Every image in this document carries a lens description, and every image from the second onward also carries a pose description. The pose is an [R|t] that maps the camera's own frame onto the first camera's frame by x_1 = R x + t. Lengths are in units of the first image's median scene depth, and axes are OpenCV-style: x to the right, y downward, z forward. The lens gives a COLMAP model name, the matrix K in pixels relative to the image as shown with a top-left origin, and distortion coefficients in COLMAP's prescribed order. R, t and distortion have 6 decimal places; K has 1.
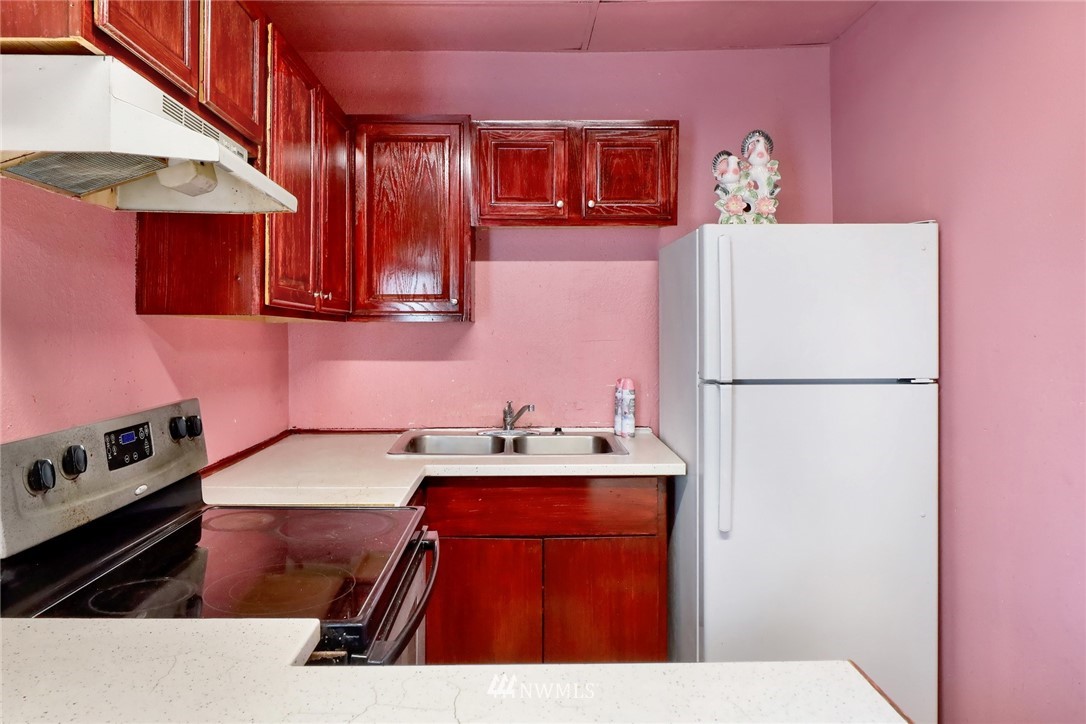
lens RADIAL K [[788.1, 0, 521.8], [0, 788.1, 331.5], [0, 0, 1]] dist [0.001348, -0.000351]
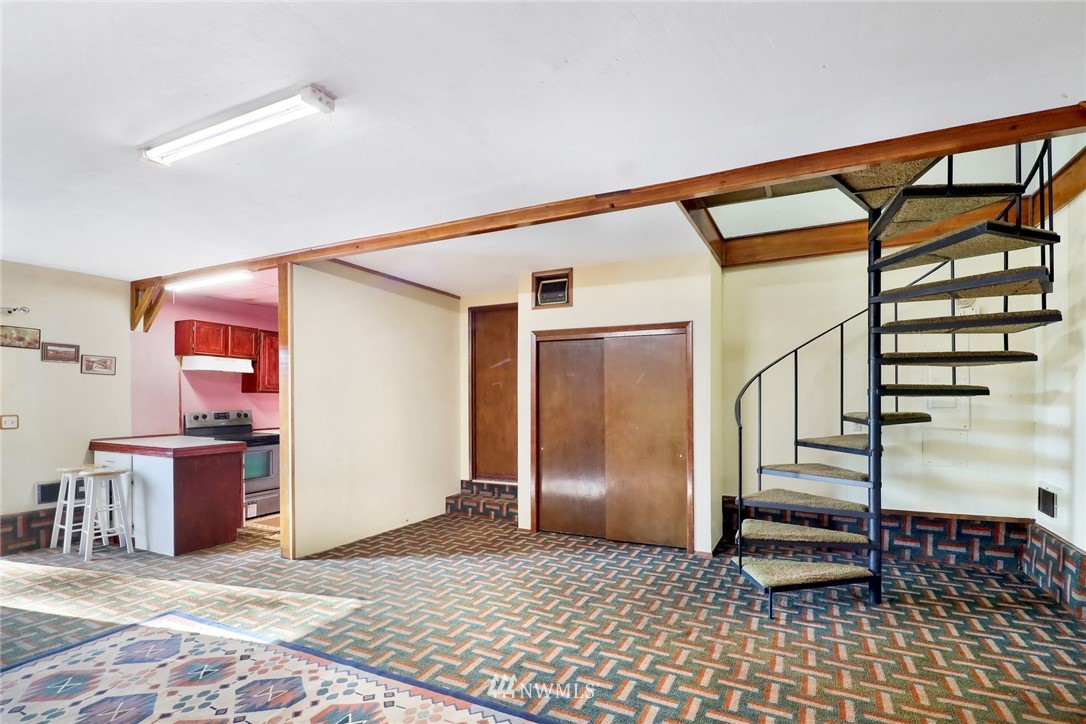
lens RADIAL K [[535.0, 0, 543.6], [0, 535.0, 398.4], [0, 0, 1]] dist [-0.014511, -0.000905]
pose [[0.891921, 0.007013, -0.452137, 1.833007], [-0.006426, 0.999975, 0.002835, -0.005446], [0.452145, 0.000377, 0.891944, -0.763424]]
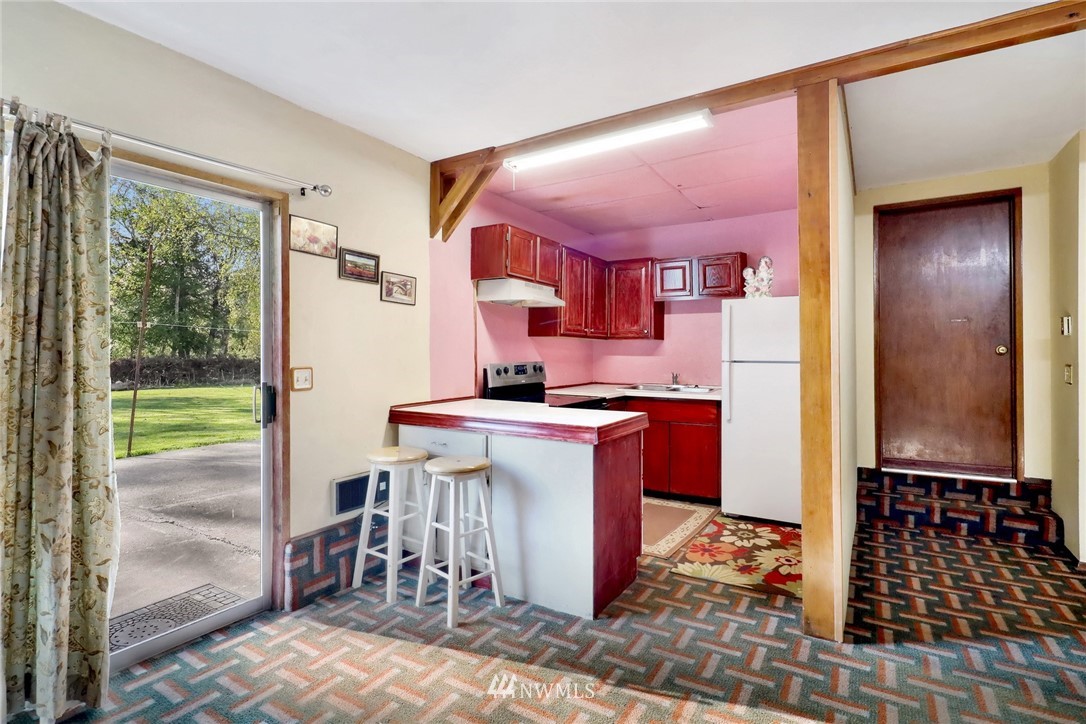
lens RADIAL K [[533.9, 0, 528.8], [0, 533.9, 350.6], [0, 0, 1]] dist [0.001153, -0.000275]
pose [[0.841632, 0.003827, -0.540037, 0.529461], [-0.005951, 0.999980, -0.002188, 0.030265], [0.540018, 0.005055, 0.841638, -0.661282]]
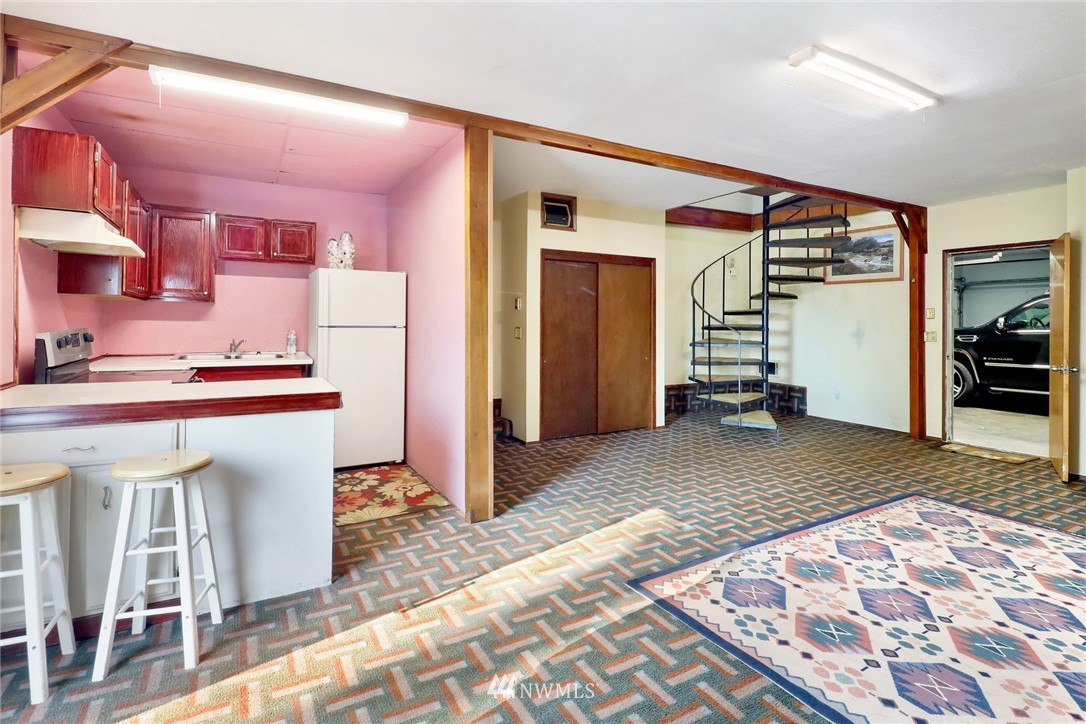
lens RADIAL K [[540.4, 0, 550.0], [0, 540.4, 319.7], [0, 0, 1]] dist [0.001343, -0.000686]
pose [[0.868977, 0.014847, 0.494630, 0.005044], [-0.013505, 0.999889, -0.006288, 0.034391], [-0.494669, -0.001216, 0.869081, -0.821884]]
